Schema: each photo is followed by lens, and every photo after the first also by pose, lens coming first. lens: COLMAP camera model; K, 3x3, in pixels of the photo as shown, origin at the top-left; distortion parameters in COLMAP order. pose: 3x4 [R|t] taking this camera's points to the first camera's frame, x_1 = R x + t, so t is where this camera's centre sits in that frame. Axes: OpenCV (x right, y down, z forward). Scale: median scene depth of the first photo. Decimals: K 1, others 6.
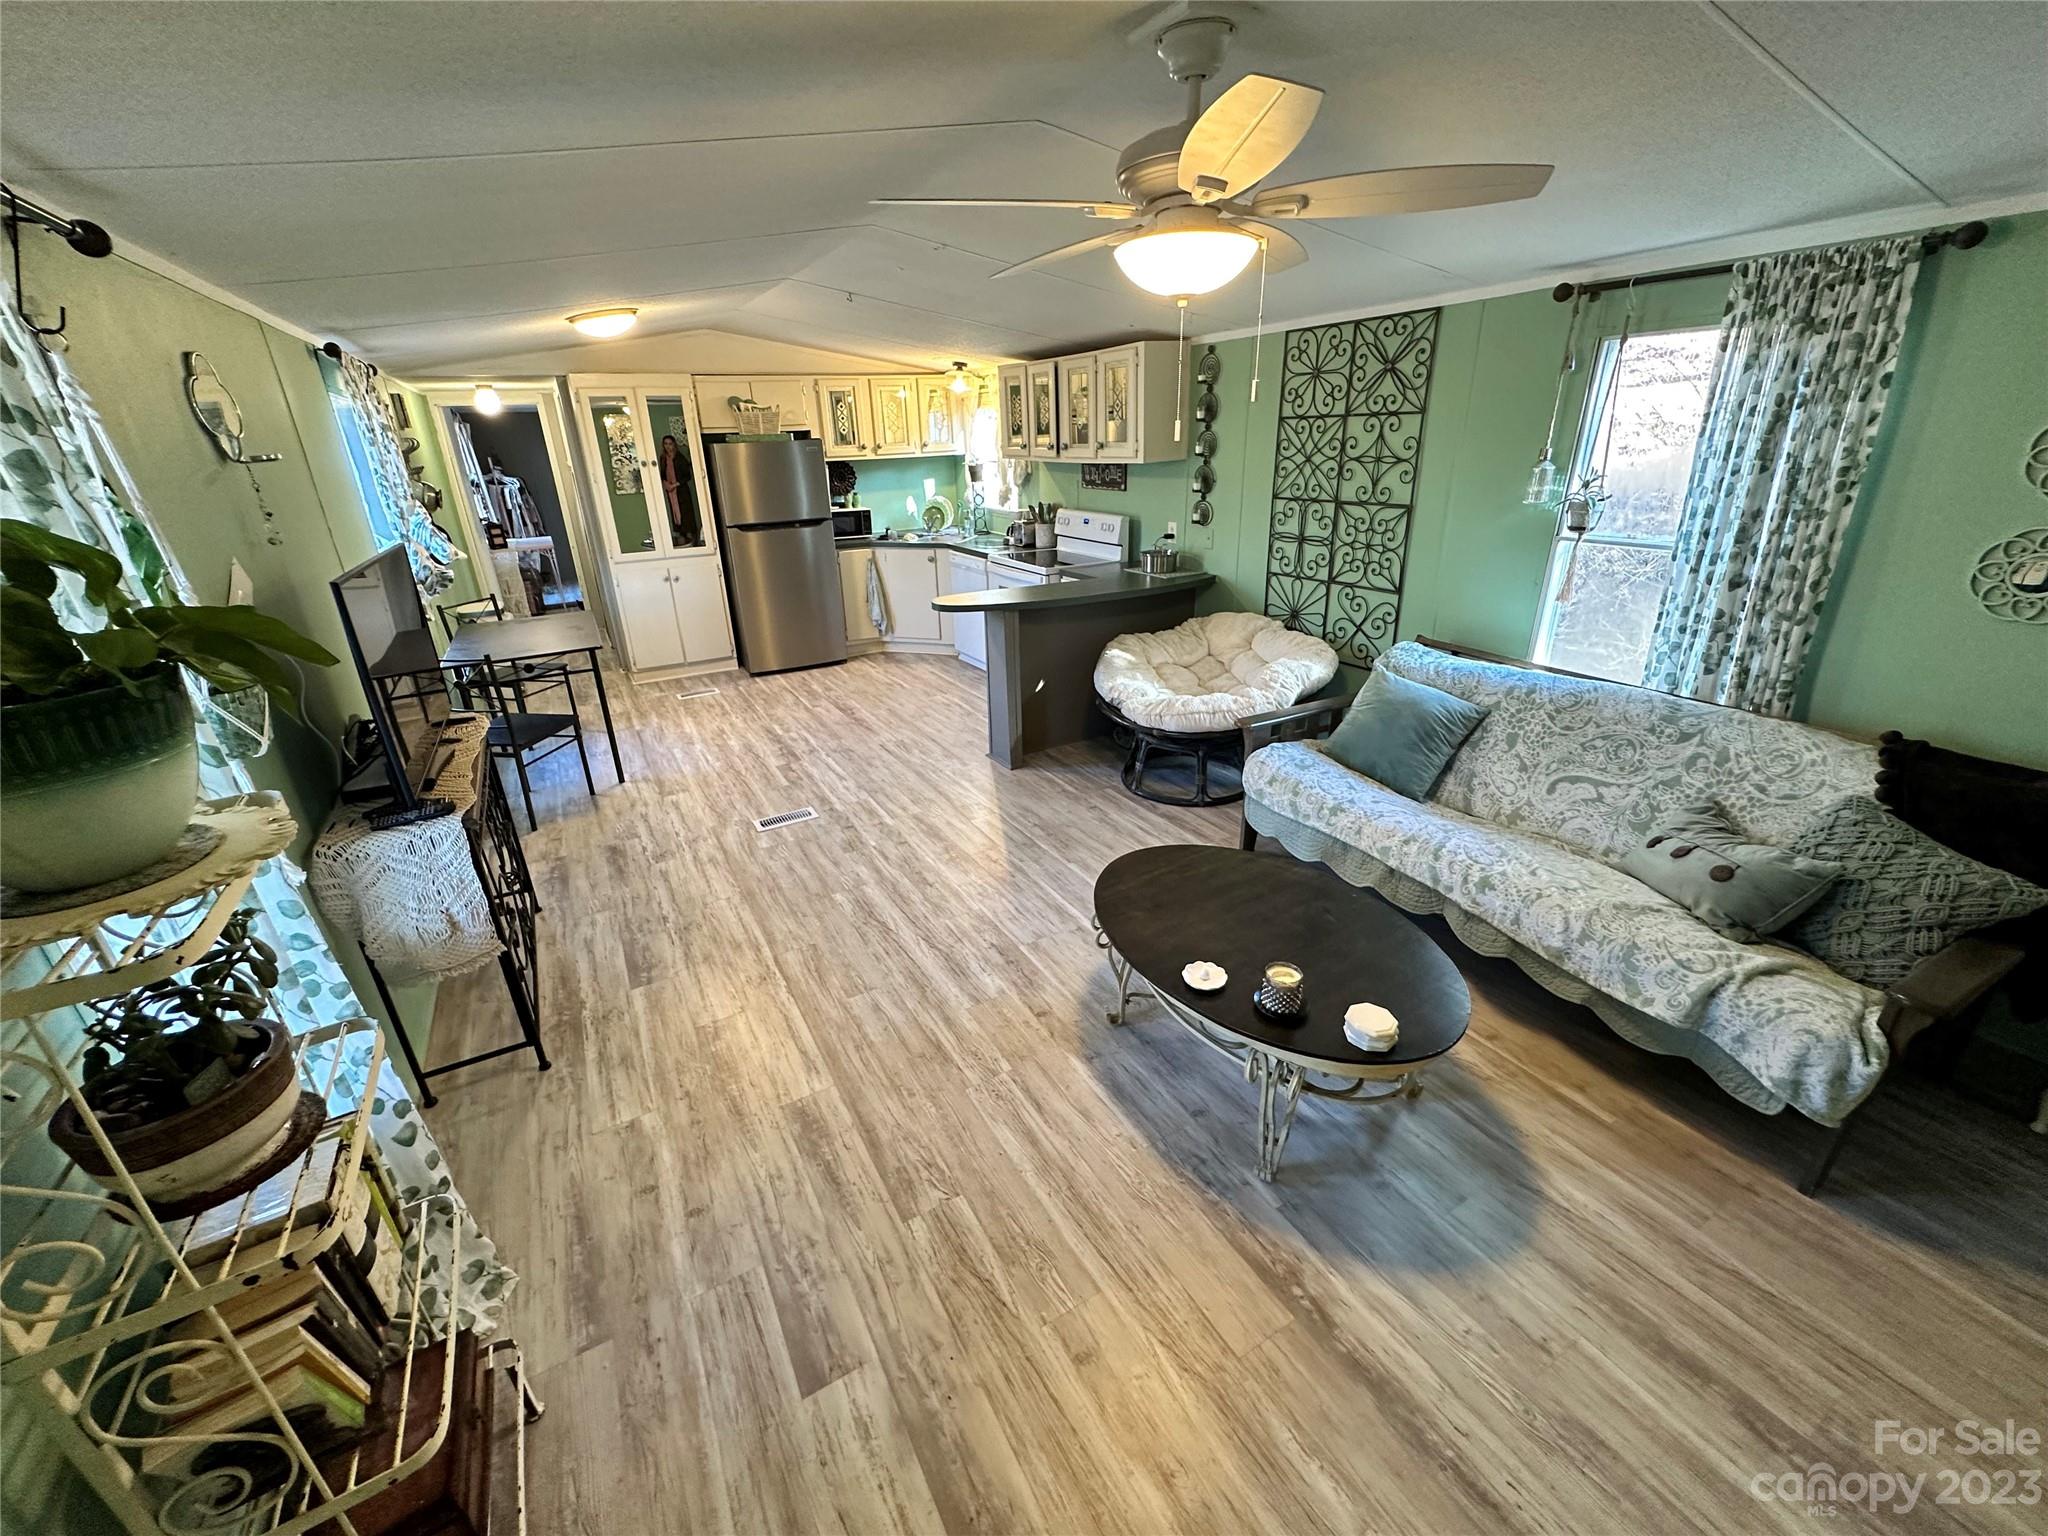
lens RADIAL K [[810.8, 0, 1020.3], [0, 810.8, 762.3], [0, 0, 1]] dist [-0.002799, 0.000058]
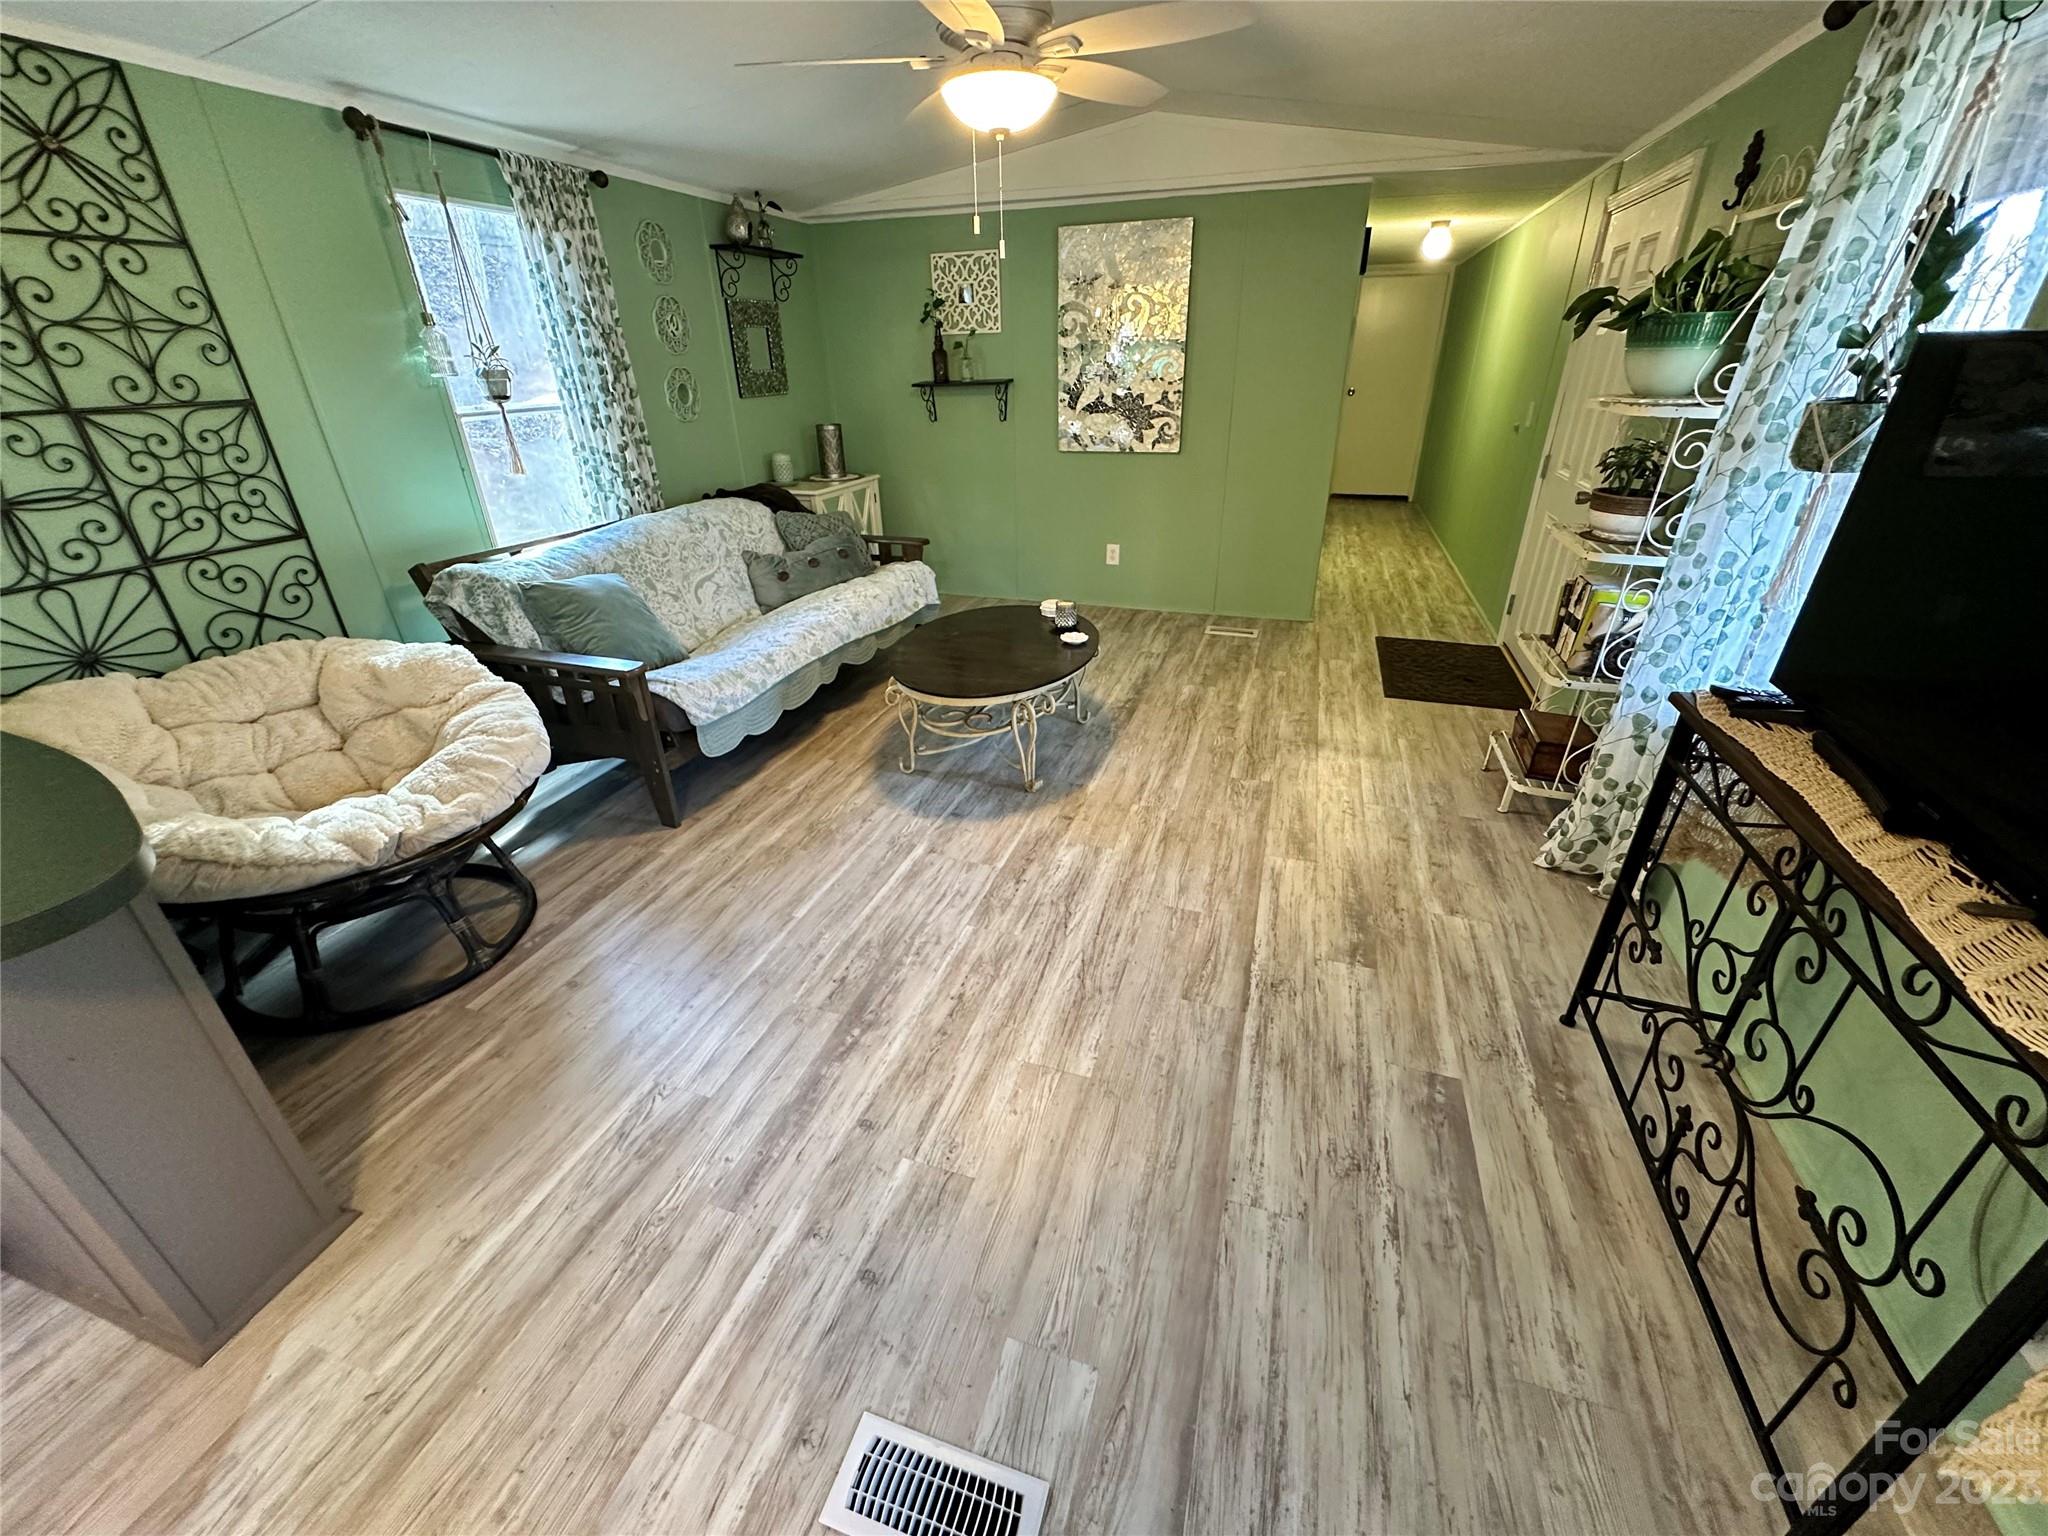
lens RADIAL K [[810.8, 0, 1020.3], [0, 810.8, 762.3], [0, 0, 1]] dist [-0.002799, 0.000058]
pose [[-0.666662, -0.297416, 0.683451, -0.462316], [0.316470, 0.717241, 0.620815, -0.311056], [-0.674840, 0.630166, -0.384035, 1.000700]]
